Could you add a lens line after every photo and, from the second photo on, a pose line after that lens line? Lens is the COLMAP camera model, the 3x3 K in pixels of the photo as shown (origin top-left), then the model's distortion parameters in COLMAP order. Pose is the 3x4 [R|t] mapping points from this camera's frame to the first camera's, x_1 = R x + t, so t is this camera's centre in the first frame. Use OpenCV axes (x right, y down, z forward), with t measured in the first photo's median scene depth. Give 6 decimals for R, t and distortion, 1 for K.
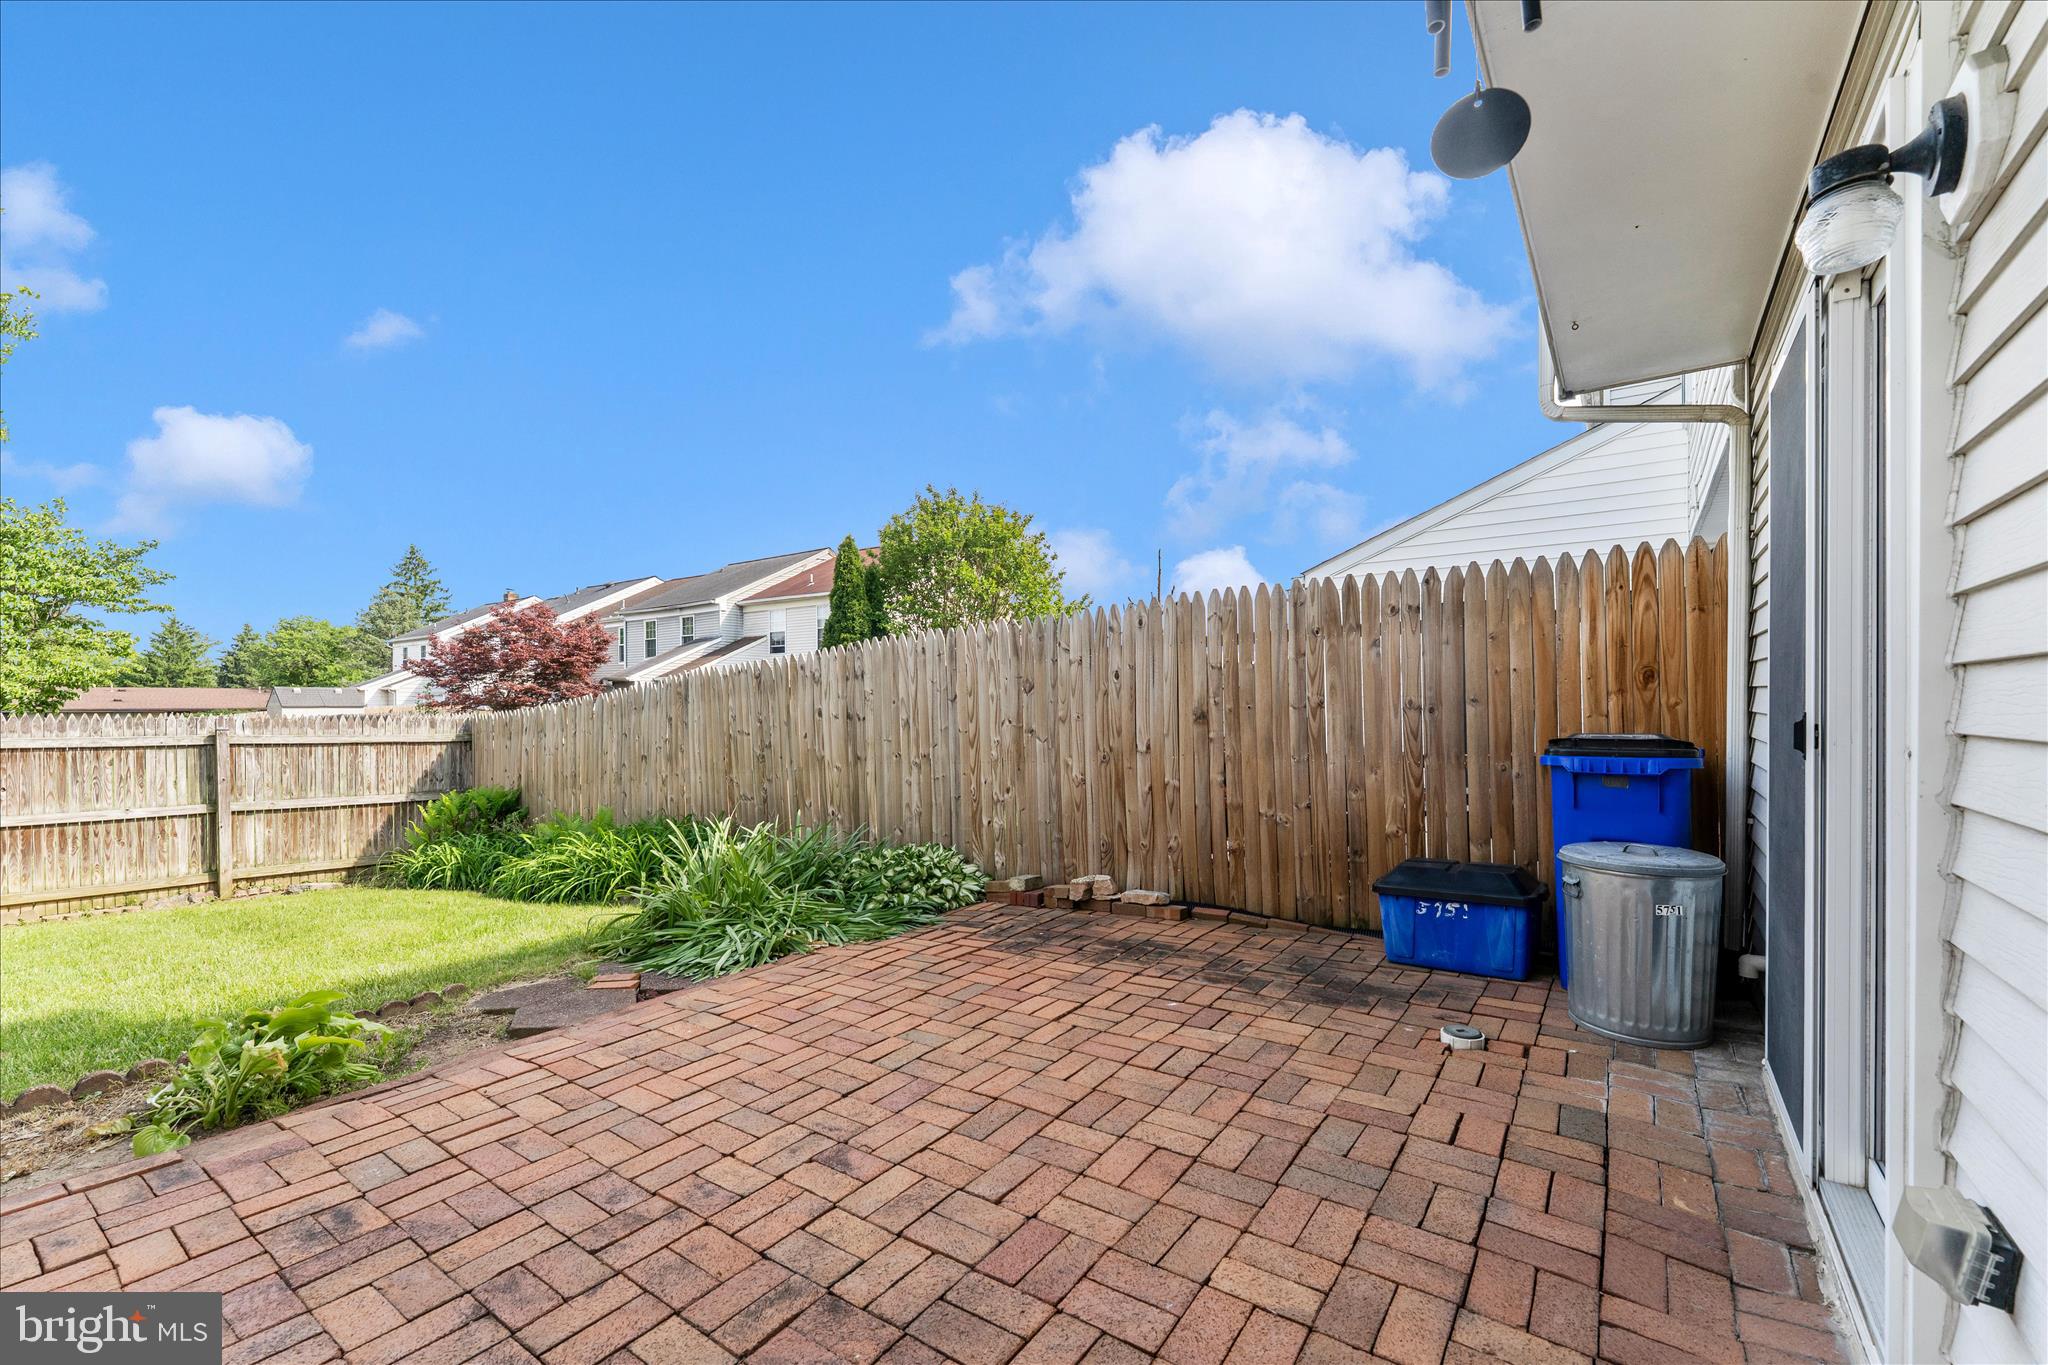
lens RADIAL K [[850.5, 0, 996.4], [0, 850.5, 711.3], [0, 0, 1]] dist [0.004136, 0.000088]
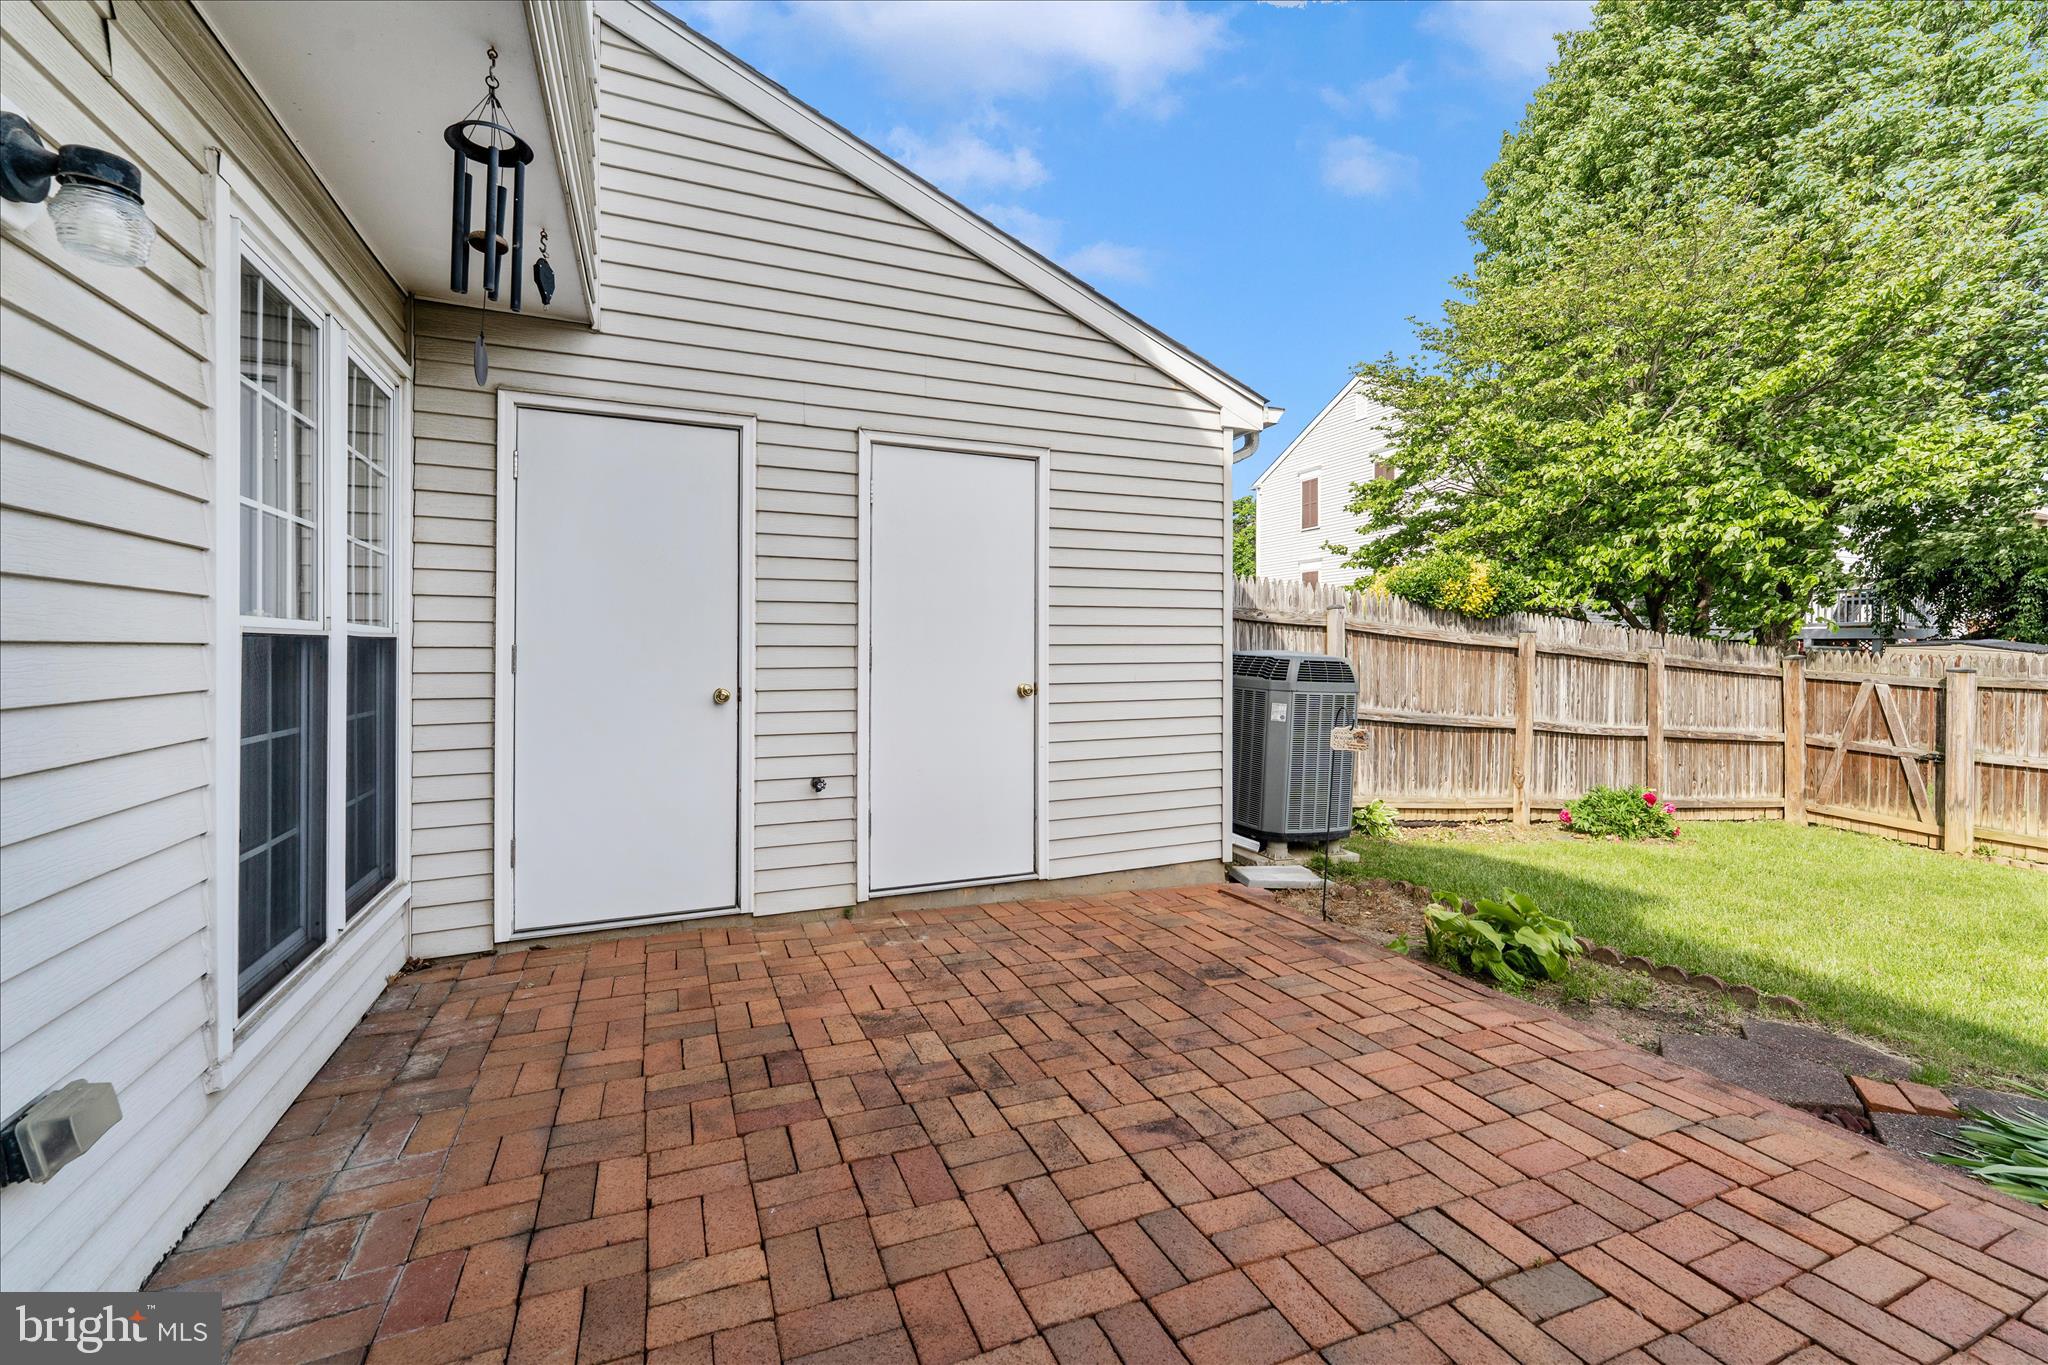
lens RADIAL K [[850.5, 0, 1056.0], [0, 850.5, 655.5], [0, 0, 1]] dist [0.004136, 0.000088]
pose [[-0.472143, 0.009813, -0.881467, 0.304841], [-0.001465, 0.999928, 0.011916, -0.011881], [0.881521, 0.006918, -0.472095, 0.561798]]
